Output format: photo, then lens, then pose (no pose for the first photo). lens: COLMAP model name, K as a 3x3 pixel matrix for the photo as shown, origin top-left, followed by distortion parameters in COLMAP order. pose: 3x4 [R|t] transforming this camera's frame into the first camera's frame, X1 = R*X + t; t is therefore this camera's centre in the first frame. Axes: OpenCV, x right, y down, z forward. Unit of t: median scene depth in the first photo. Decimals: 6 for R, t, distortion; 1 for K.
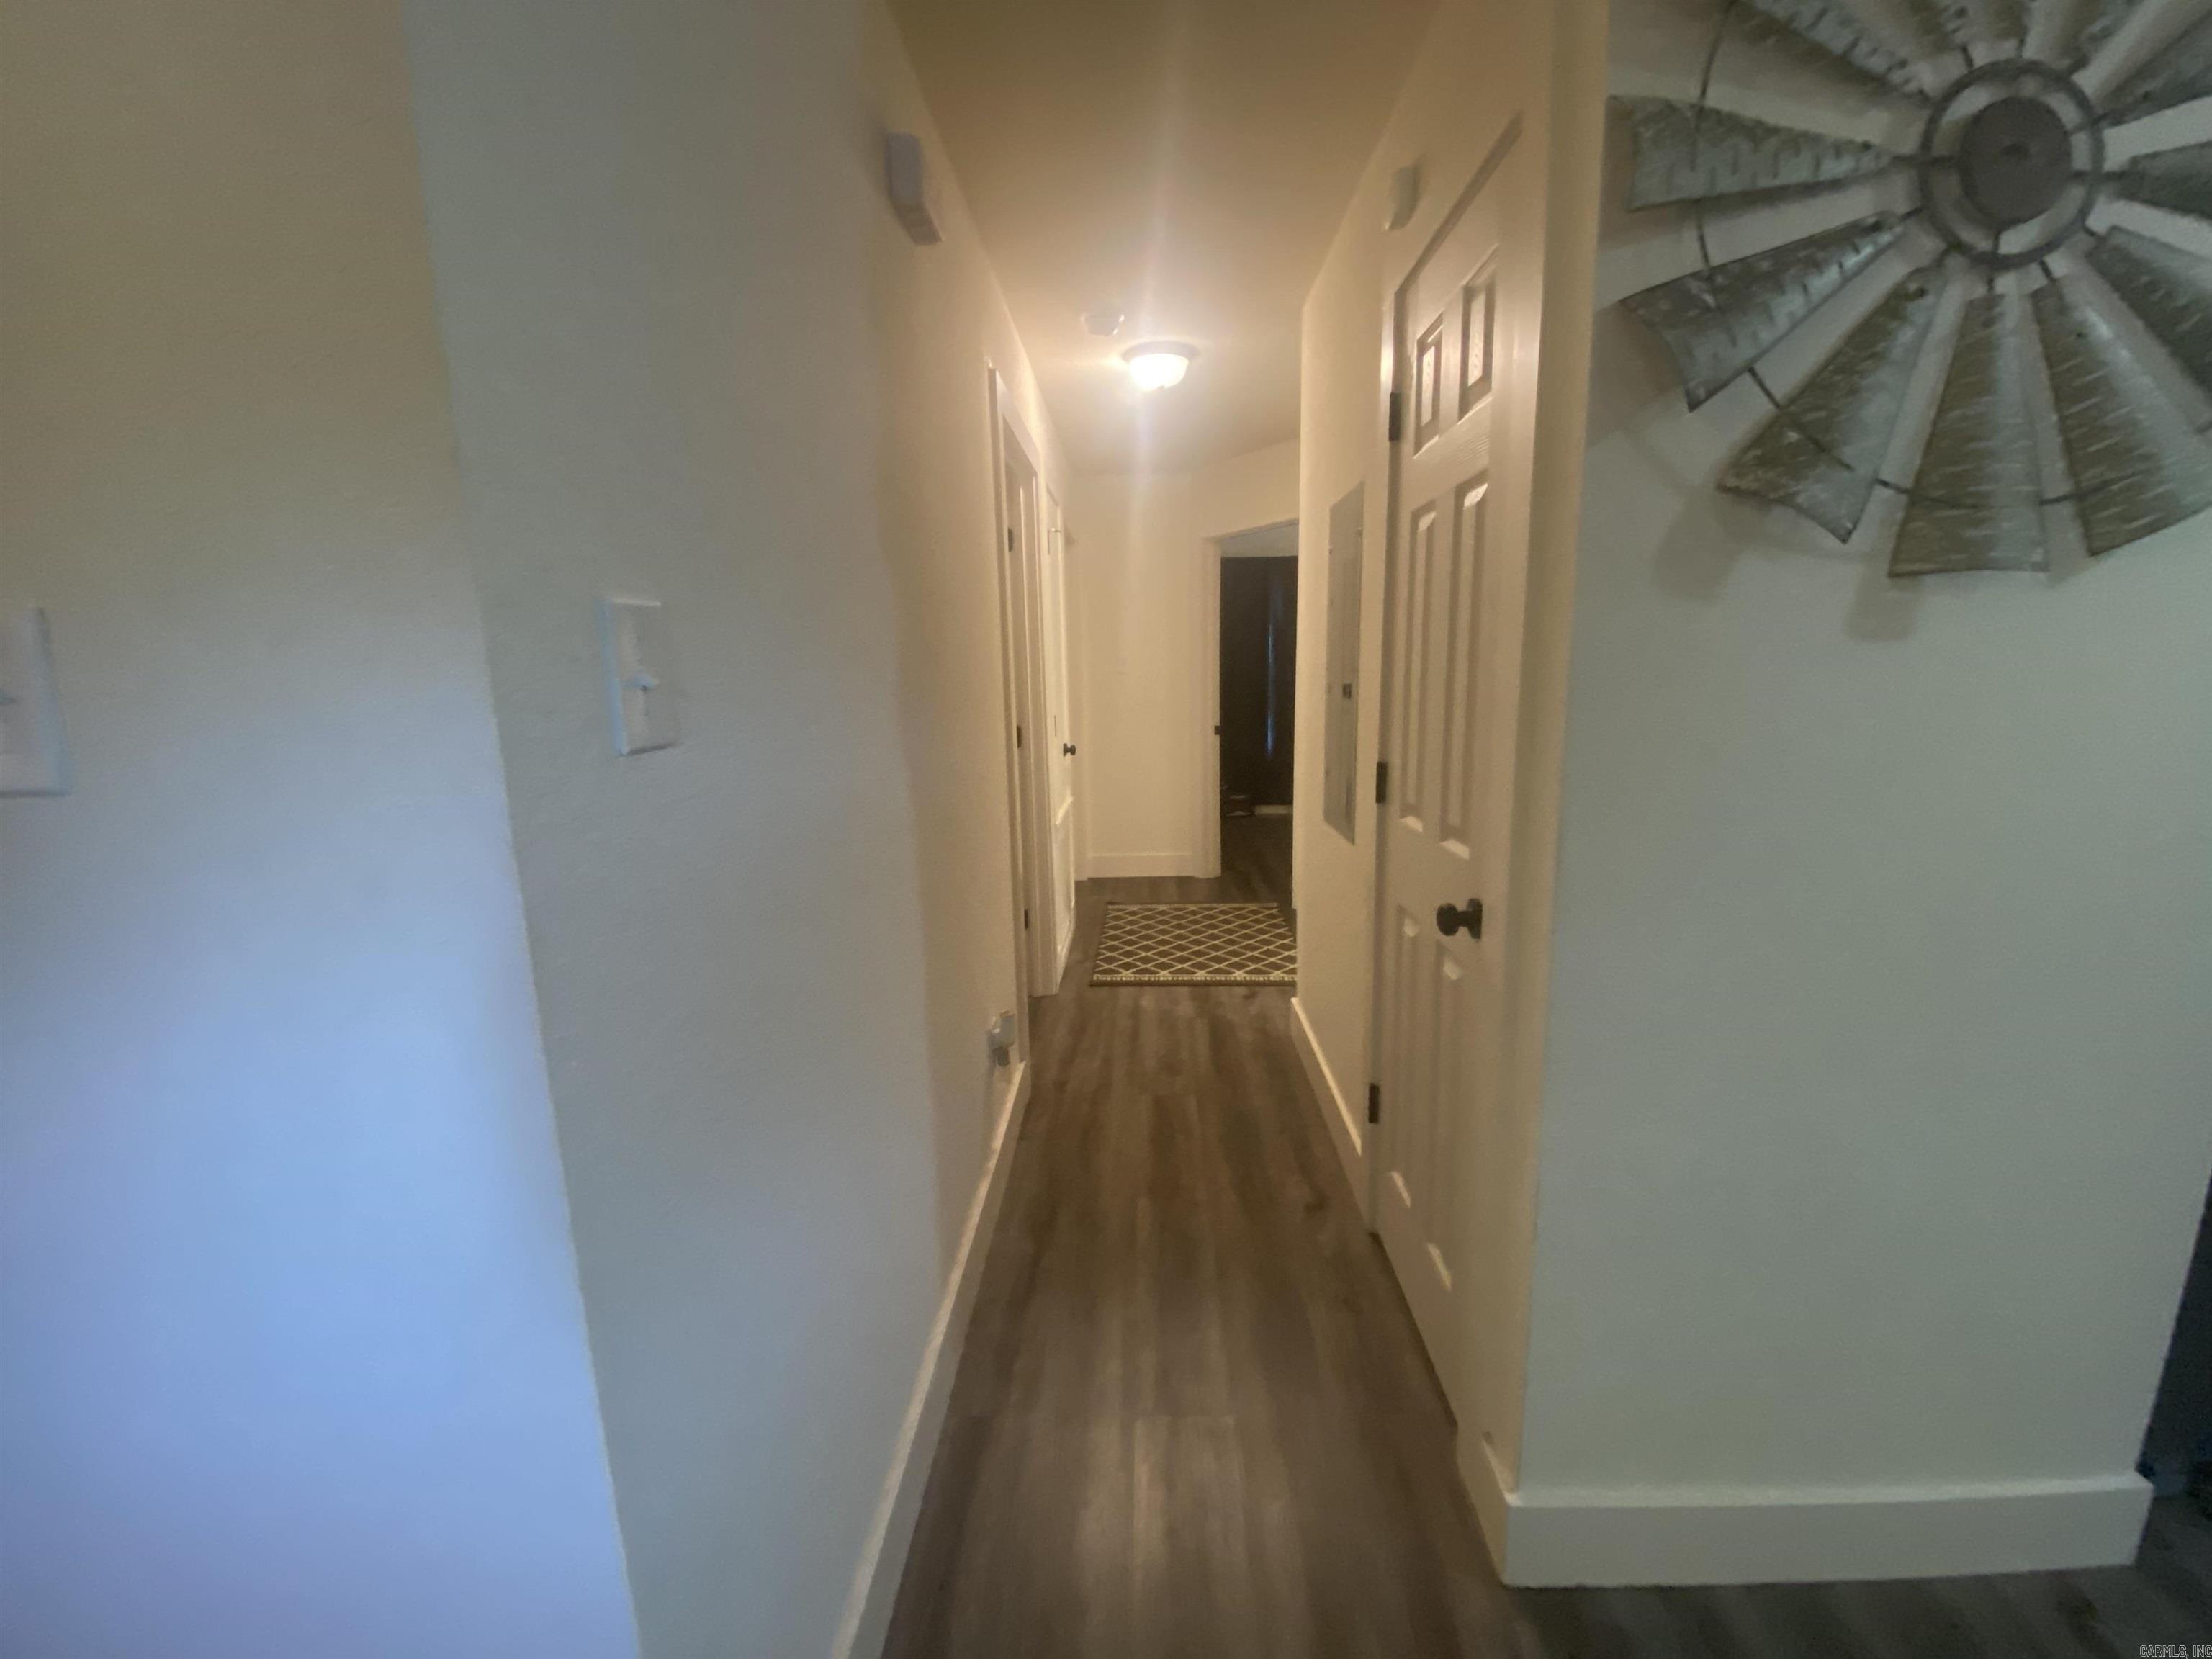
lens RADIAL K [[903.3, 0, 1112.3], [0, 903.3, 822.9], [0, 0, 1]] dist [0.022859, -0.020522]
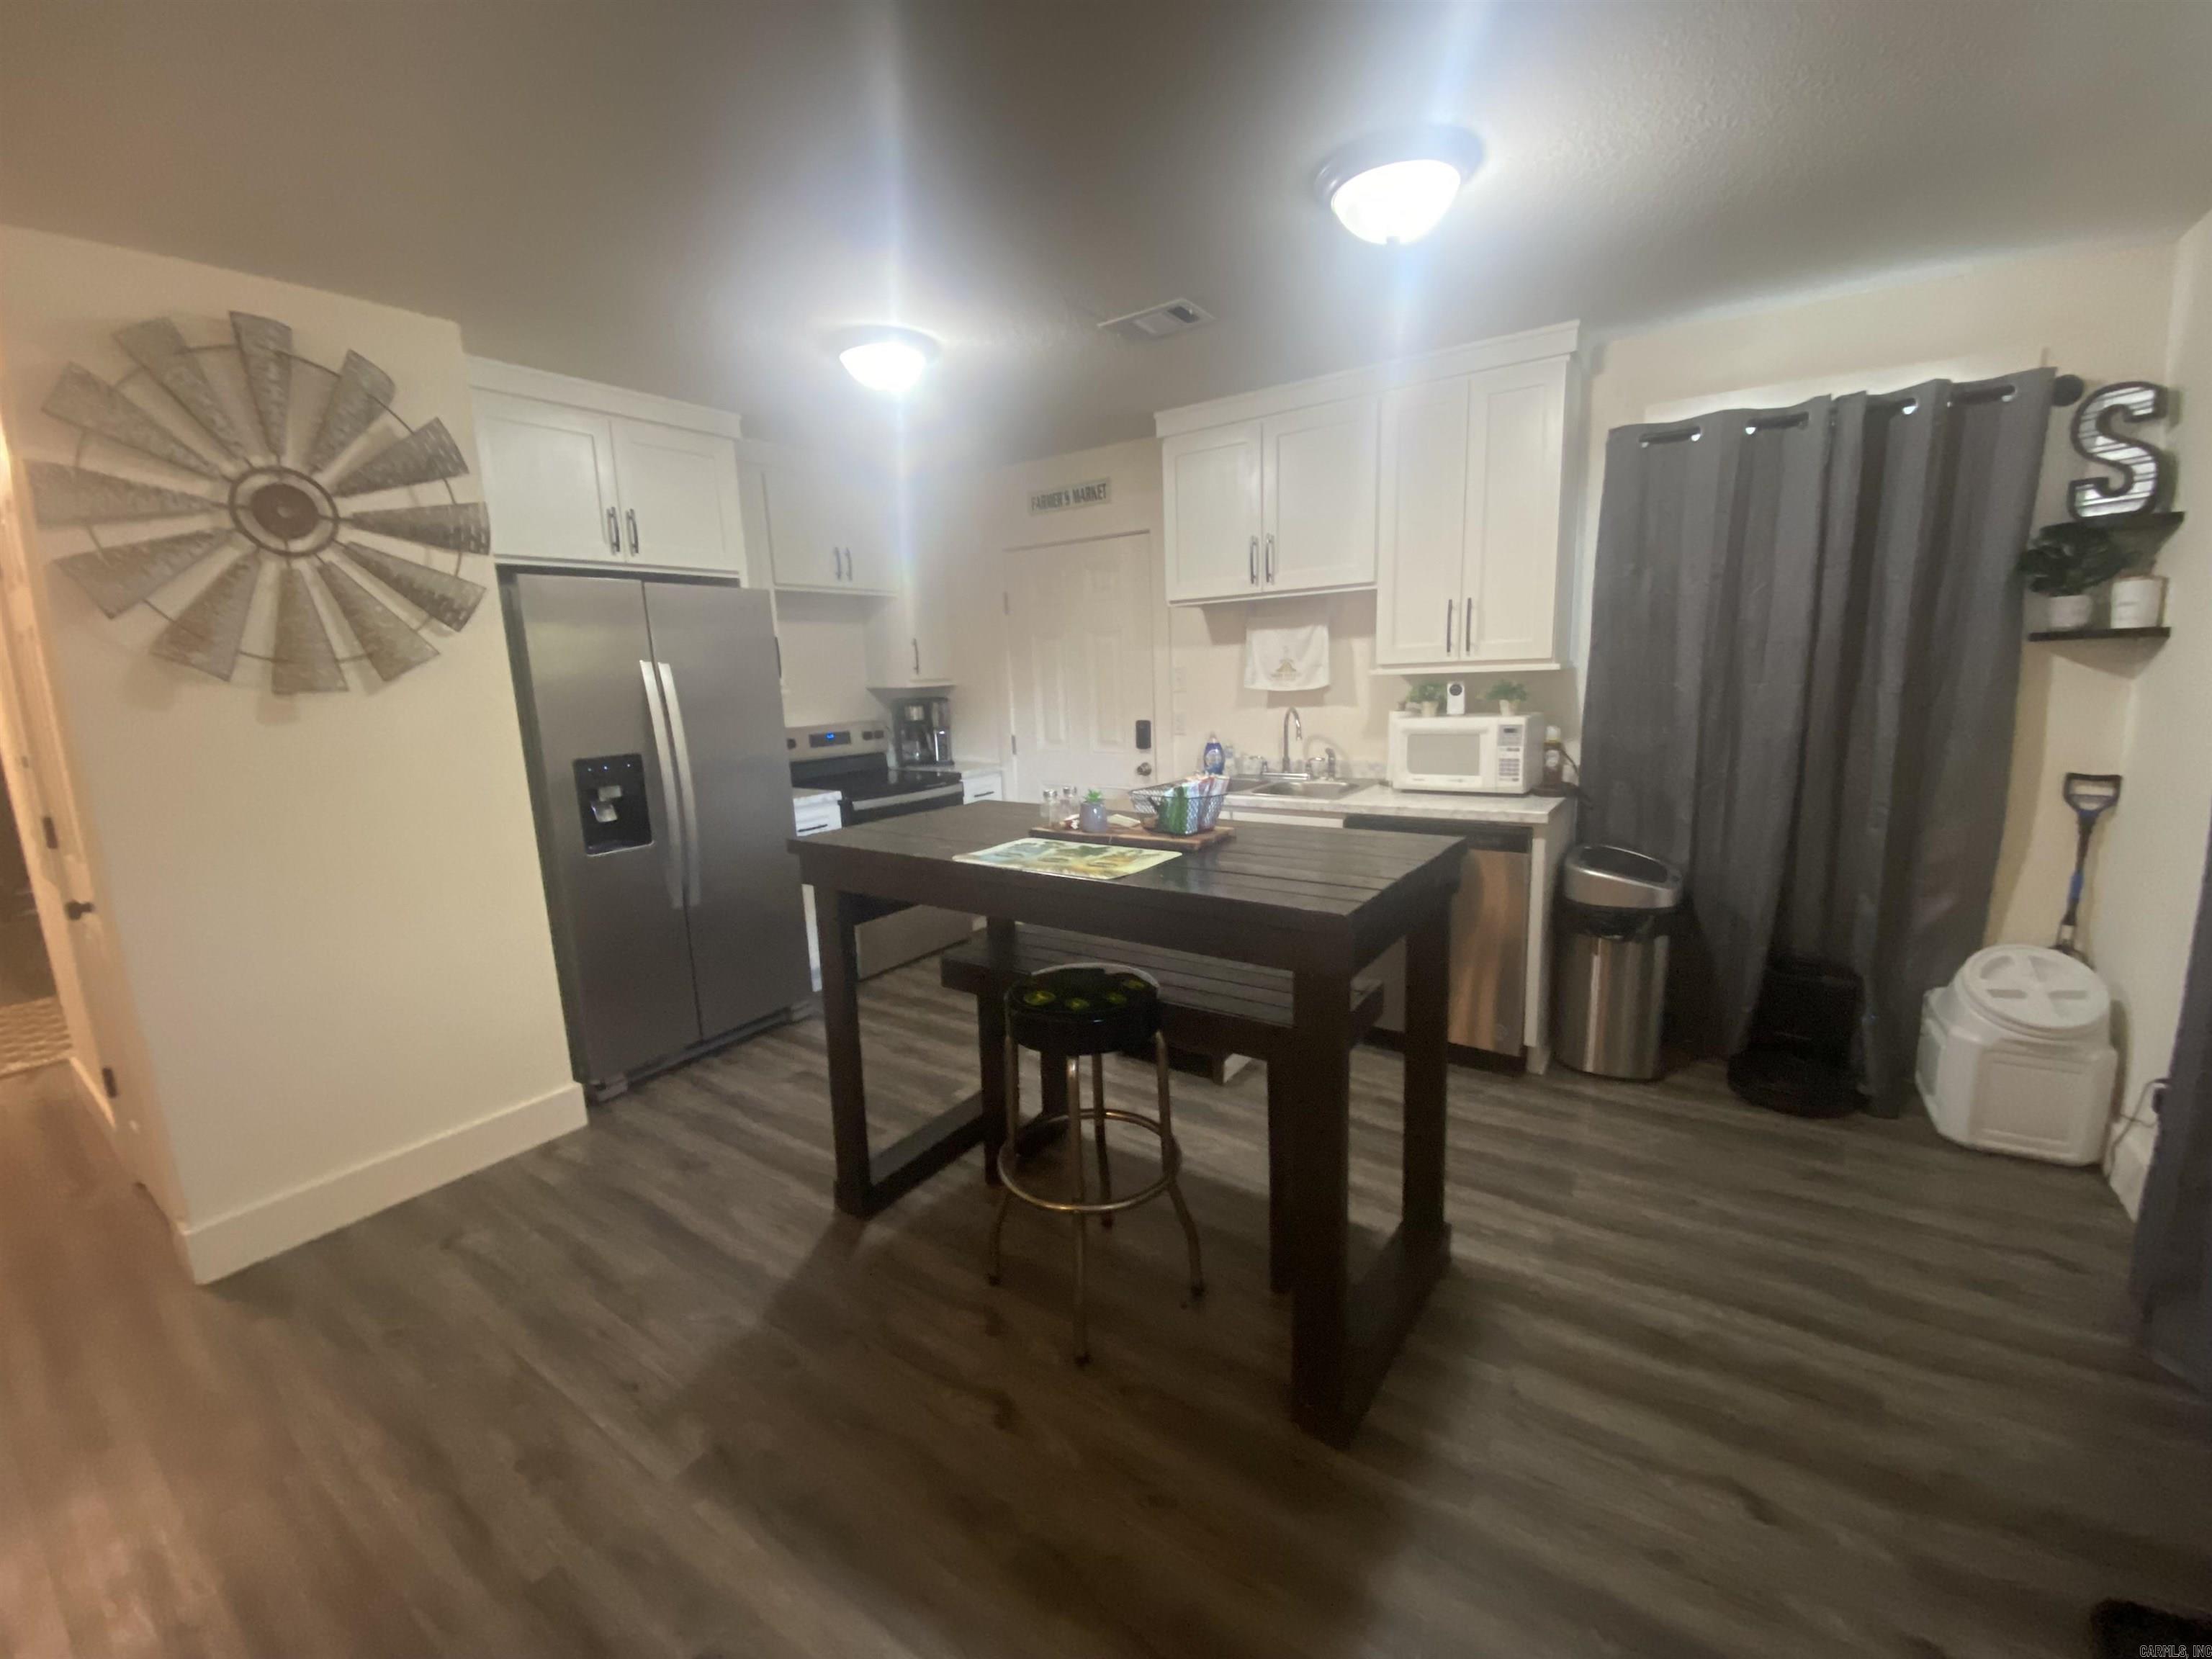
lens RADIAL K [[903.3, 0, 1107.9], [0, 903.3, 822.9], [0, 0, 1]] dist [0.022859, -0.020522]
pose [[0.540972, -0.145722, 0.828320, 0.118492], [0.172473, 0.983165, 0.060322, 0.247404], [-0.823166, 0.110231, 0.556998, -1.858478]]
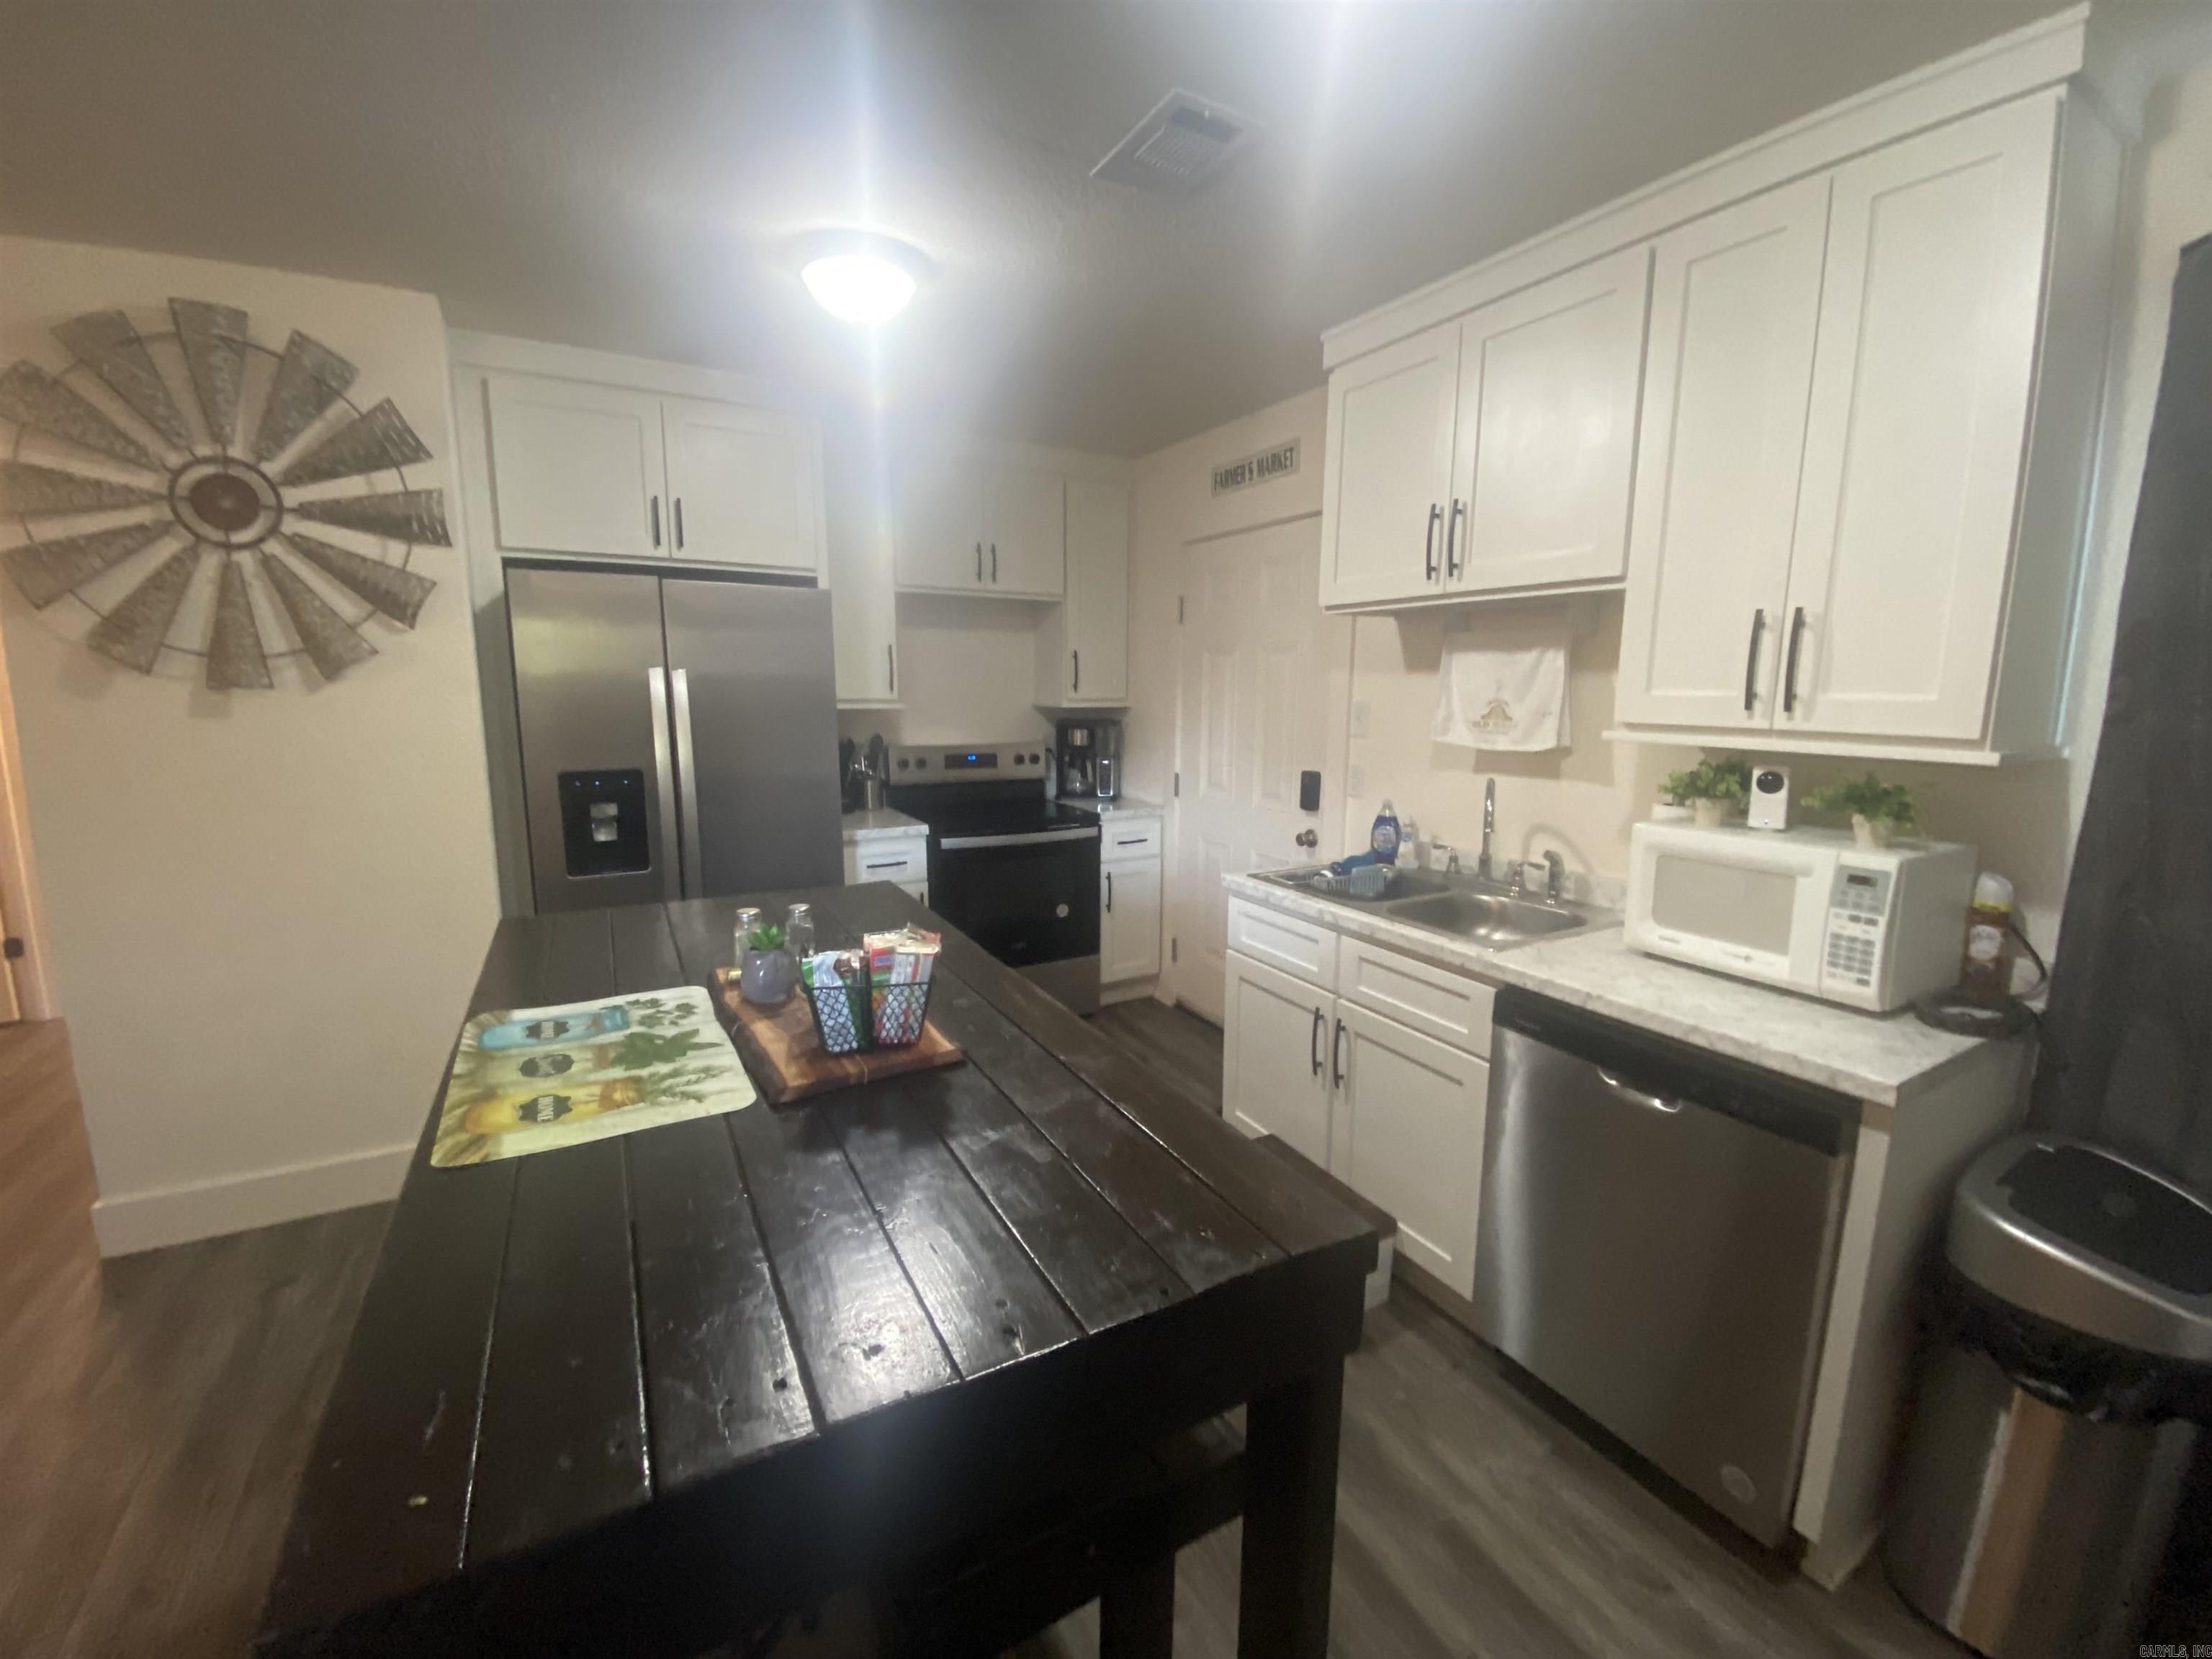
lens RADIAL K [[903.3, 0, 1104.5], [0, 903.3, 824.6], [0, 0, 1]] dist [0.022859, -0.020522]
pose [[0.853604, -0.057318, 0.517760, 1.616416], [0.066311, 0.997798, 0.001136, 0.185403], [-0.516685, 0.033363, 0.855525, -1.943458]]
